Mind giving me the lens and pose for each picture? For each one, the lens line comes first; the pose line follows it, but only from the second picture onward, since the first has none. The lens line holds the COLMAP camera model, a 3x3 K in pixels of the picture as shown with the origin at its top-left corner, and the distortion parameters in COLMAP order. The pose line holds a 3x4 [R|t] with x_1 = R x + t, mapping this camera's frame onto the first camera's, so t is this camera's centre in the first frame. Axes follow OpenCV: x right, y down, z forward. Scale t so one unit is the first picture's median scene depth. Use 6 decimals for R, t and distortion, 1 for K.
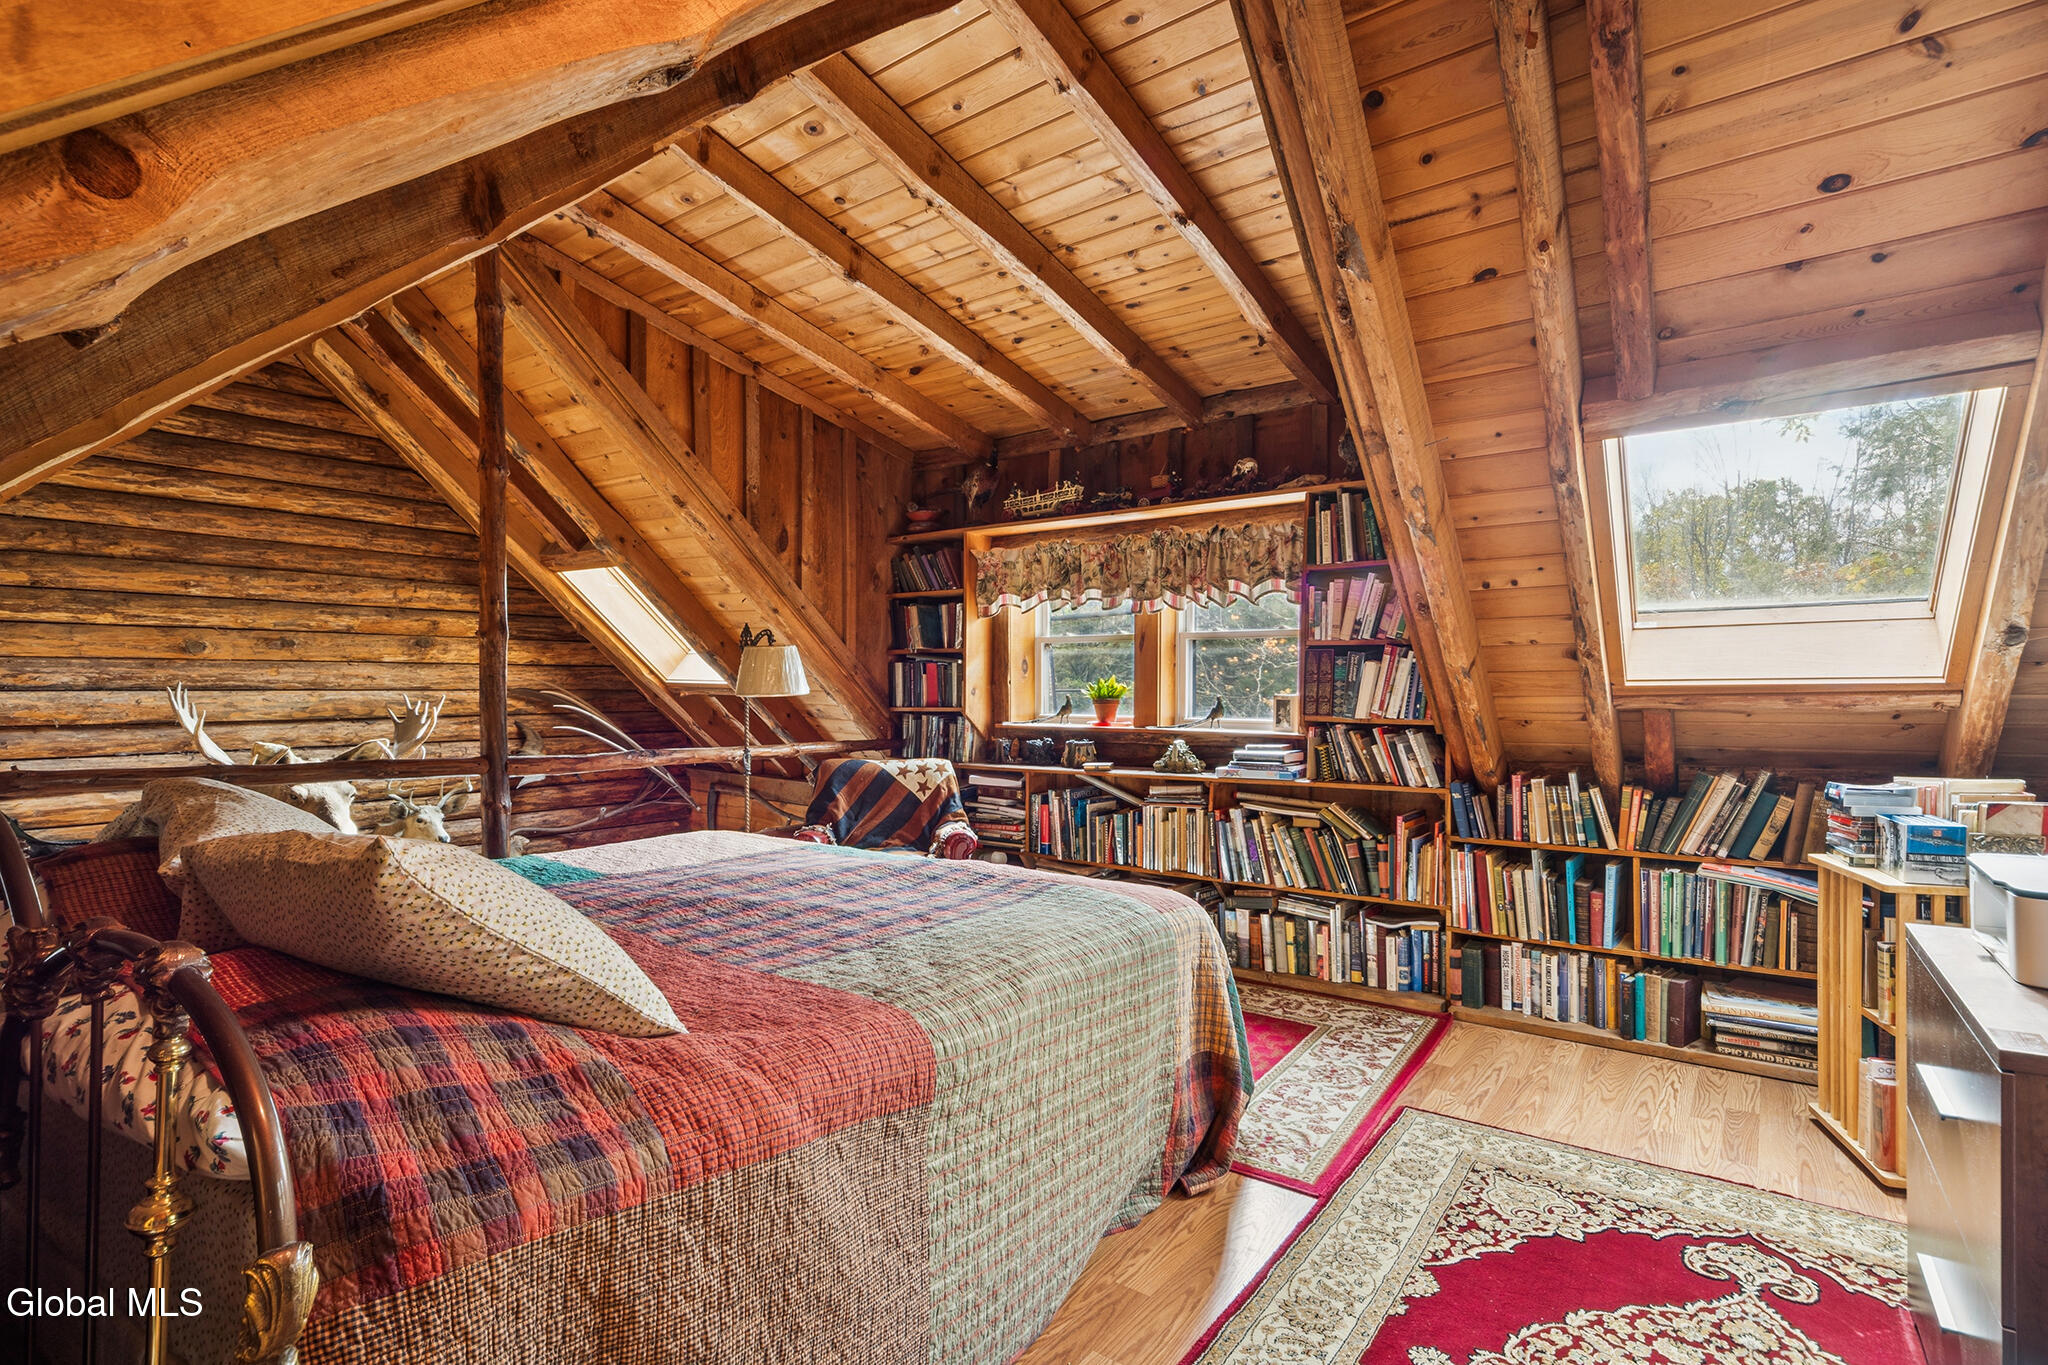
lens RADIAL K [[978.4, 0, 1025.8], [0, 978.4, 689.8], [0, 0, 1]] dist [0.004926, -0.000463]
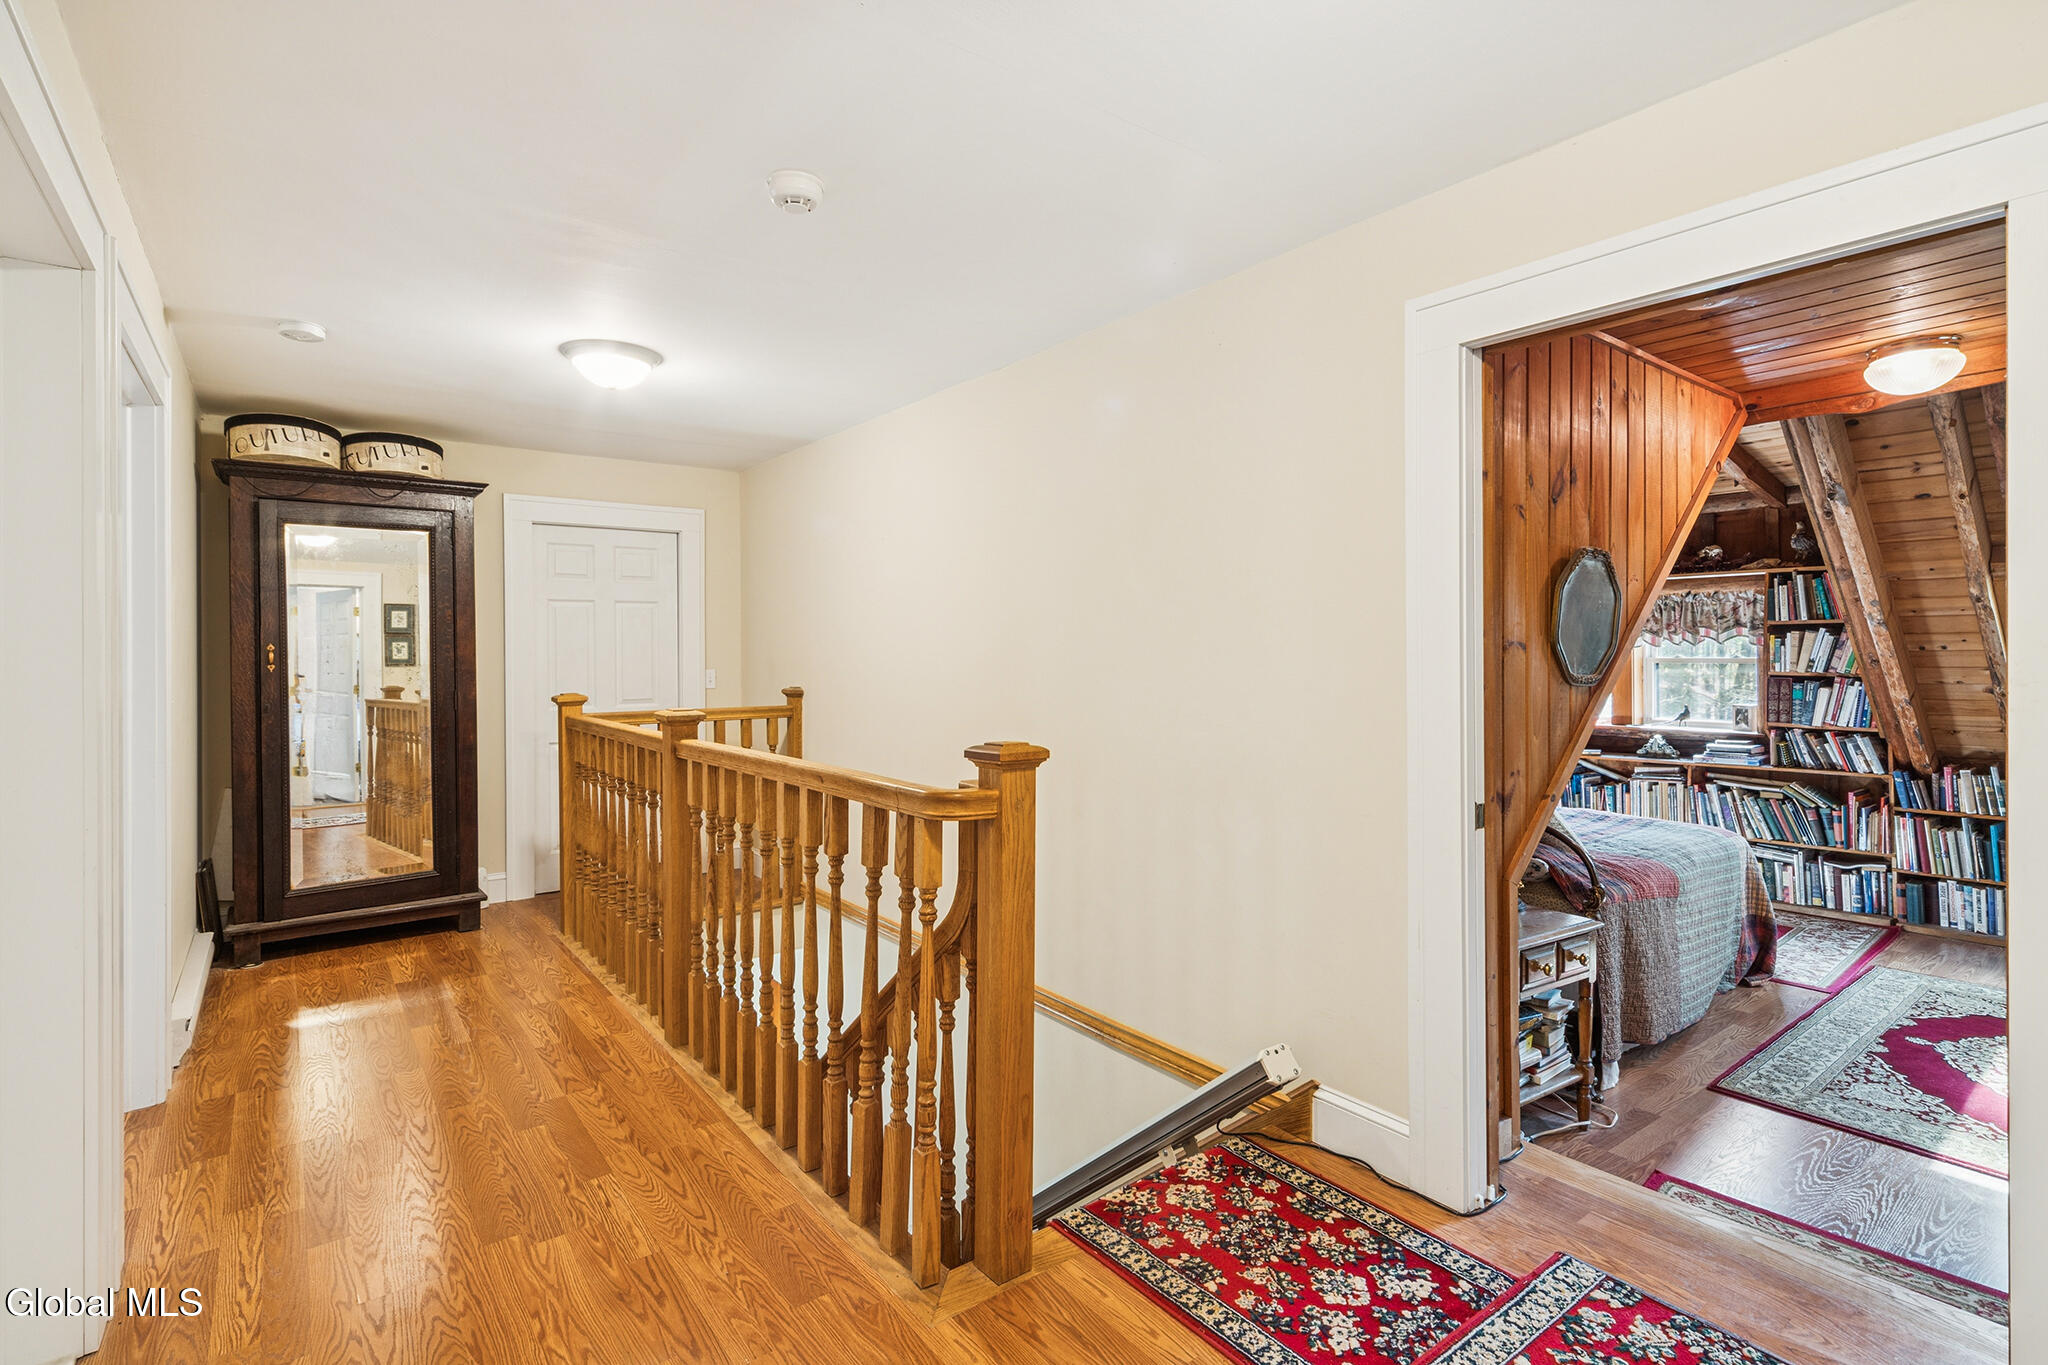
lens RADIAL K [[978.4, 0, 1013.8], [0, 978.4, 630.1], [0, 0, 1]] dist [0.004926, -0.000463]
pose [[0.960818, -0.015636, -0.276738, -0.416690], [0.008908, 0.999634, -0.025552, -0.089513], [0.277036, 0.022086, 0.960606, -0.777525]]
